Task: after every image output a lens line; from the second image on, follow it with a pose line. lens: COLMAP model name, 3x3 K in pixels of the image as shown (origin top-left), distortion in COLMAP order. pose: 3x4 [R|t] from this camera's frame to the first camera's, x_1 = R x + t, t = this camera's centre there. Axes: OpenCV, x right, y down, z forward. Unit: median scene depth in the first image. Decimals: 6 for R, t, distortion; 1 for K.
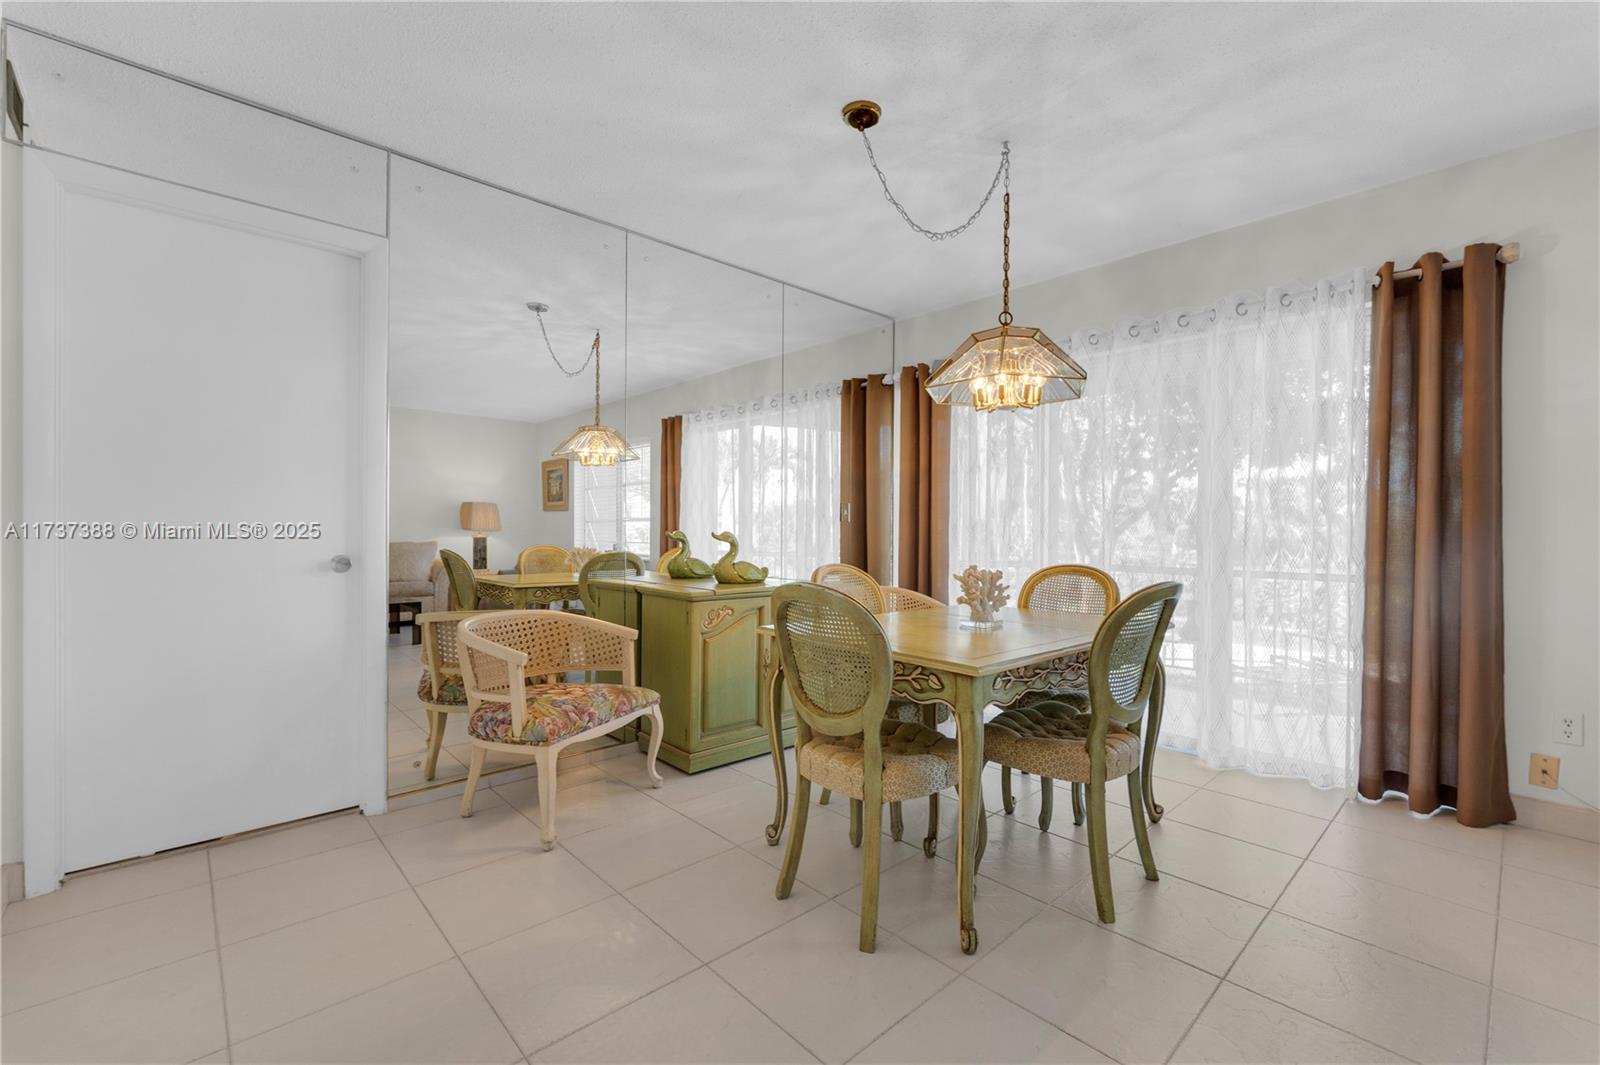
lens RADIAL K [[676.2, 0, 804.6], [0, 676.2, 525.1], [0, 0, 1]] dist [-0.008042, 0.001314]
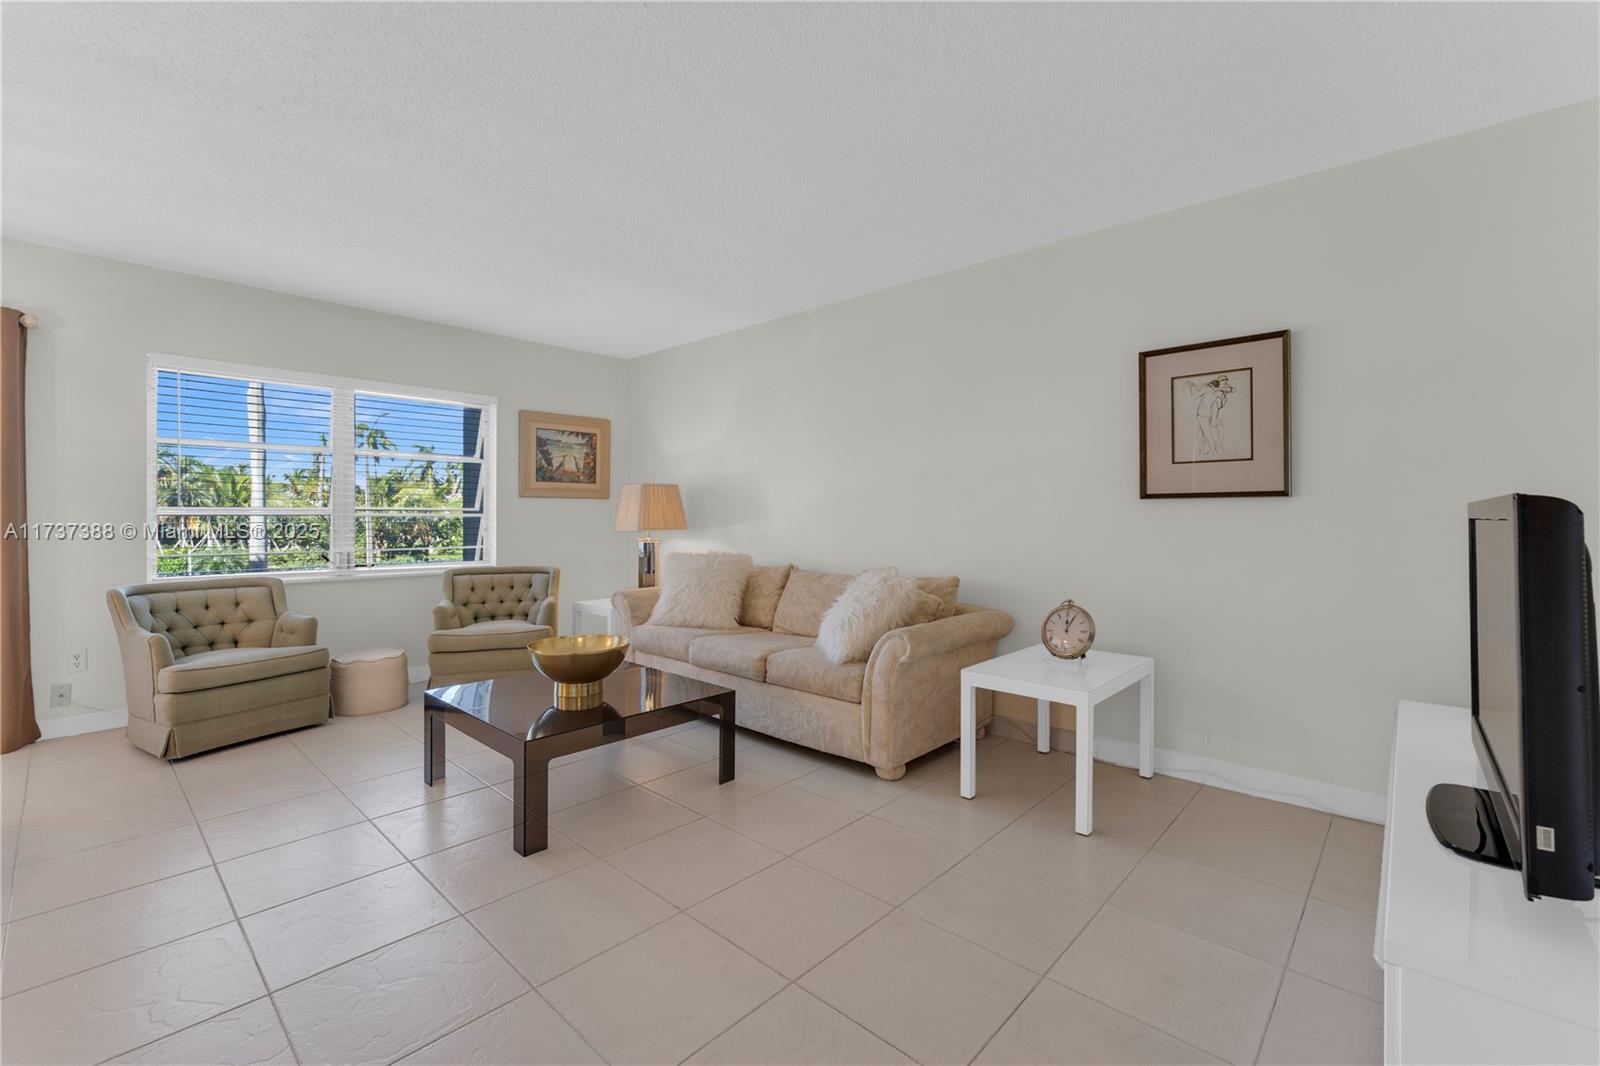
lens RADIAL K [[676.2, 0, 783.8], [0, 676.2, 523.9], [0, 0, 1]] dist [-0.008042, 0.001314]
pose [[-0.072635, -0.018318, 0.997190, -0.356192], [-0.004865, 0.999826, 0.018012, -0.024270], [-0.997347, -0.003543, -0.072712, -0.360004]]
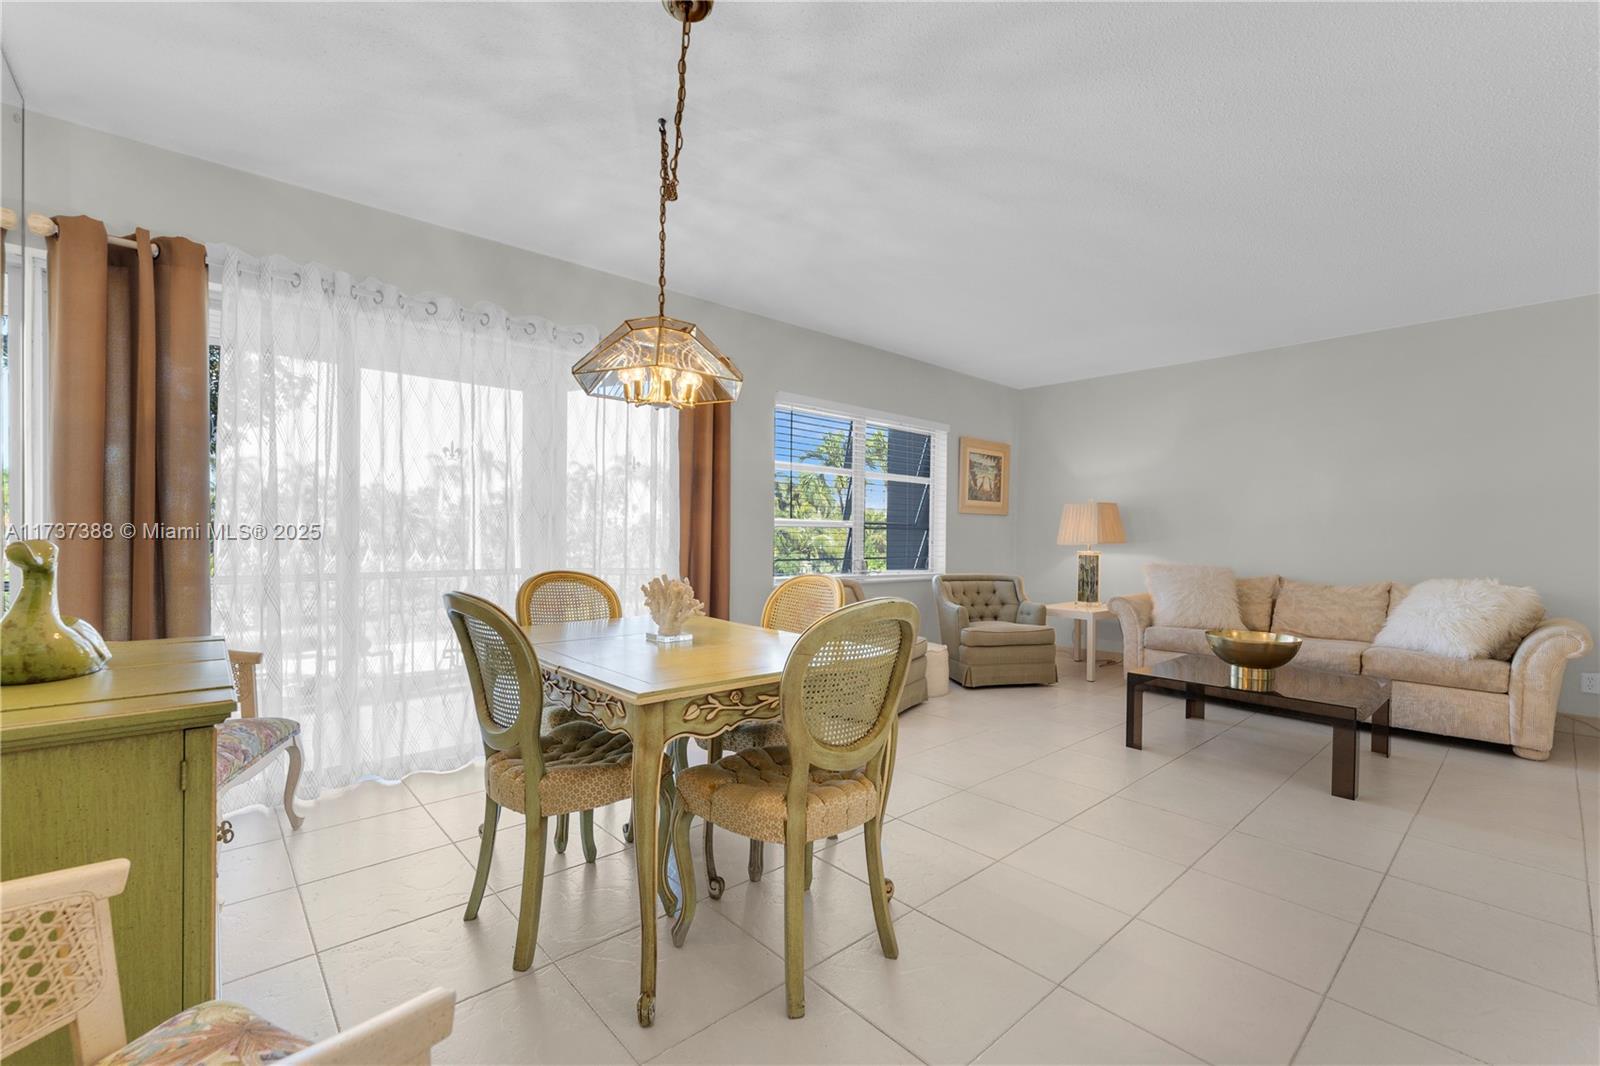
lens RADIAL K [[676.2, 0, 802.8], [0, 676.2, 531.6], [0, 0, 1]] dist [-0.008042, 0.001314]
pose [[0.020759, -0.002009, 0.999782, -0.555143], [-0.014799, 0.999888, 0.002317, -0.002376], [-0.999675, -0.014844, 0.020727, 0.682000]]
